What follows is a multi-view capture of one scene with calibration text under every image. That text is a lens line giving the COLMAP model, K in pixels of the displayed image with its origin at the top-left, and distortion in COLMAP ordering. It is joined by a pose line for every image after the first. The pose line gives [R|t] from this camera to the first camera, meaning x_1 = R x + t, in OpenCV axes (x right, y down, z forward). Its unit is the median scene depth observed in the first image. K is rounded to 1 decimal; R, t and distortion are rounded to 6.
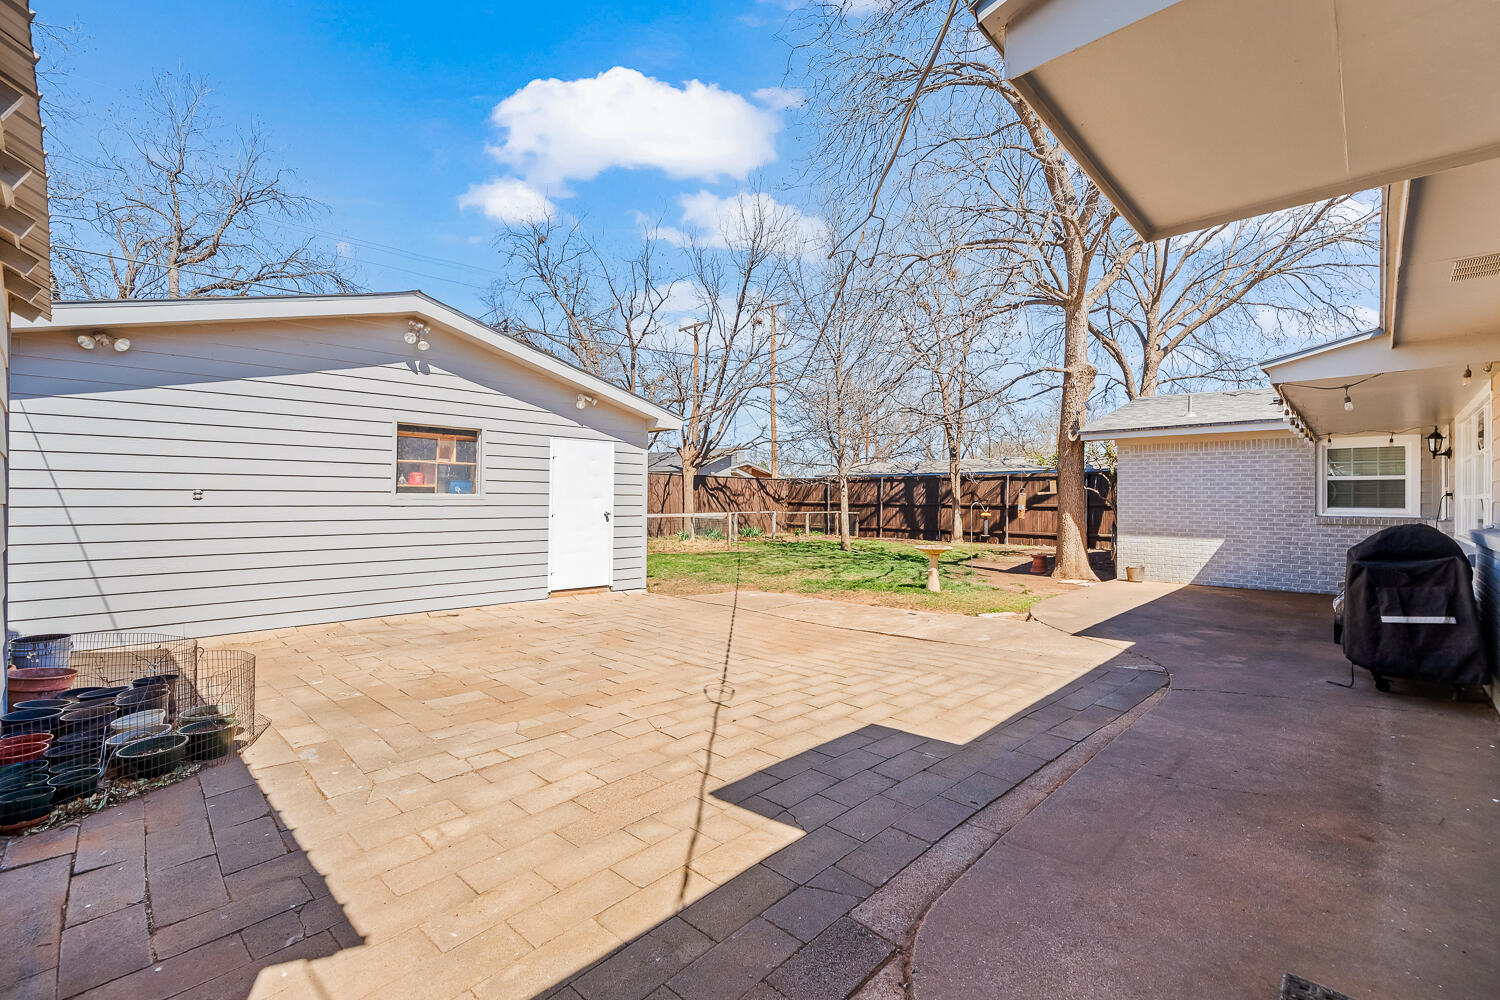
lens RADIAL K [[659.0, 0, 750.0], [0, 659.0, 500.0], [0, 0, 1]] dist [0.001404, 0.000108]
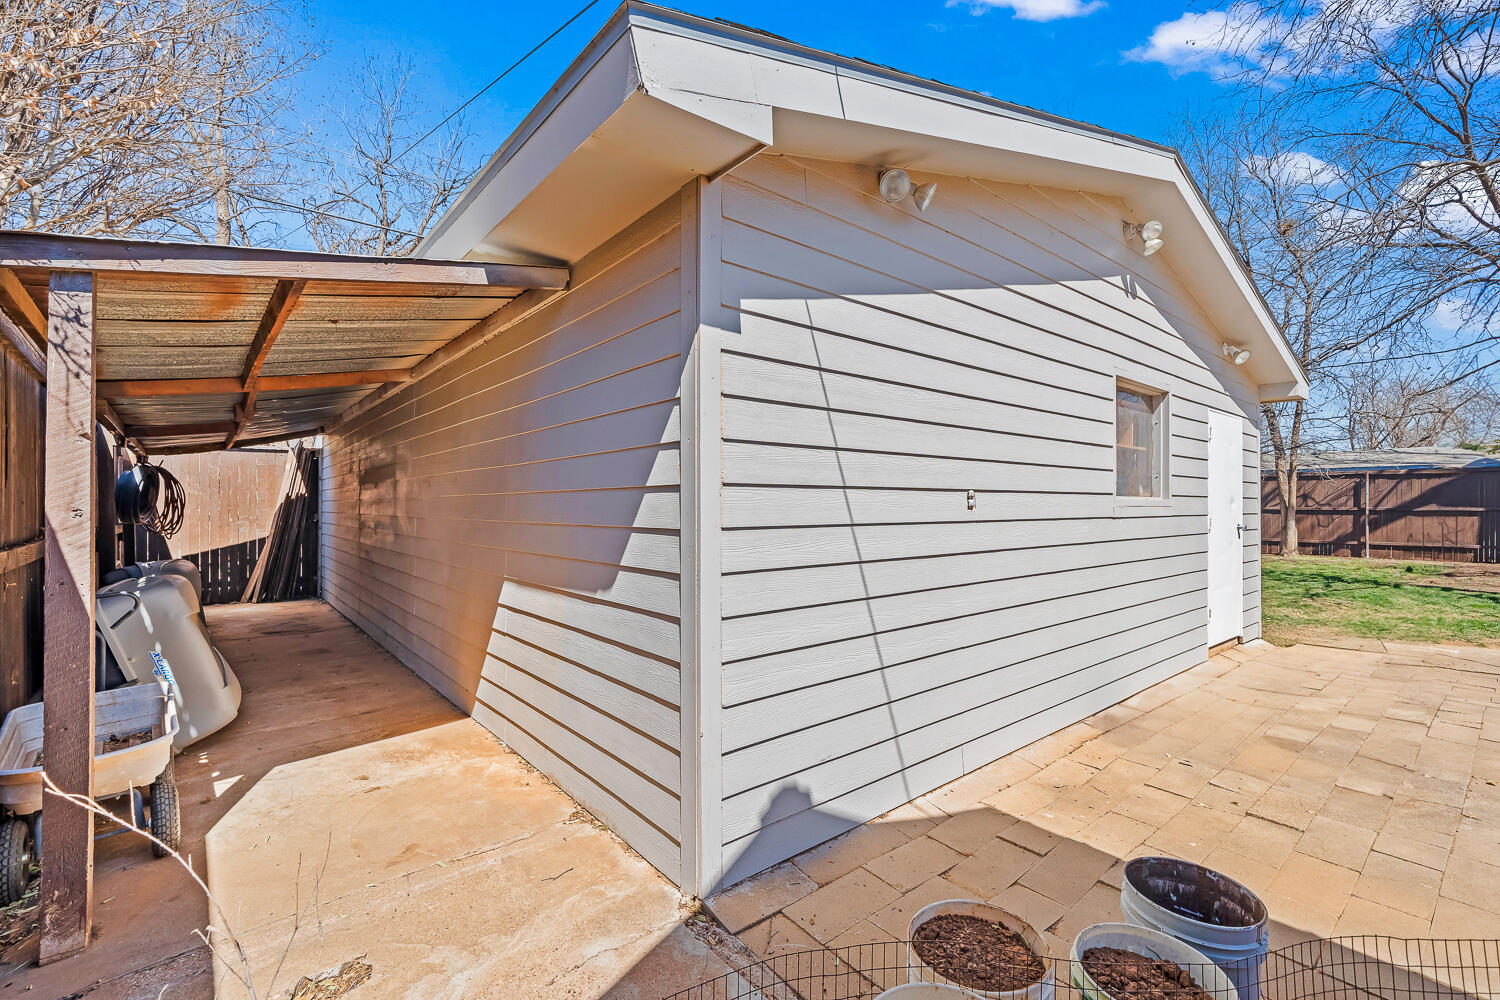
lens RADIAL K [[648.2, 0, 750.0], [0, 648.2, 500.0], [0, 0, 1]] dist [0.000032, 0.000012]
pose [[0.995983, -0.007681, -0.089211, -0.292188], [0.006810, 0.999926, -0.010068, -0.001076], [0.089282, 0.009420, 0.995962, 0.141075]]
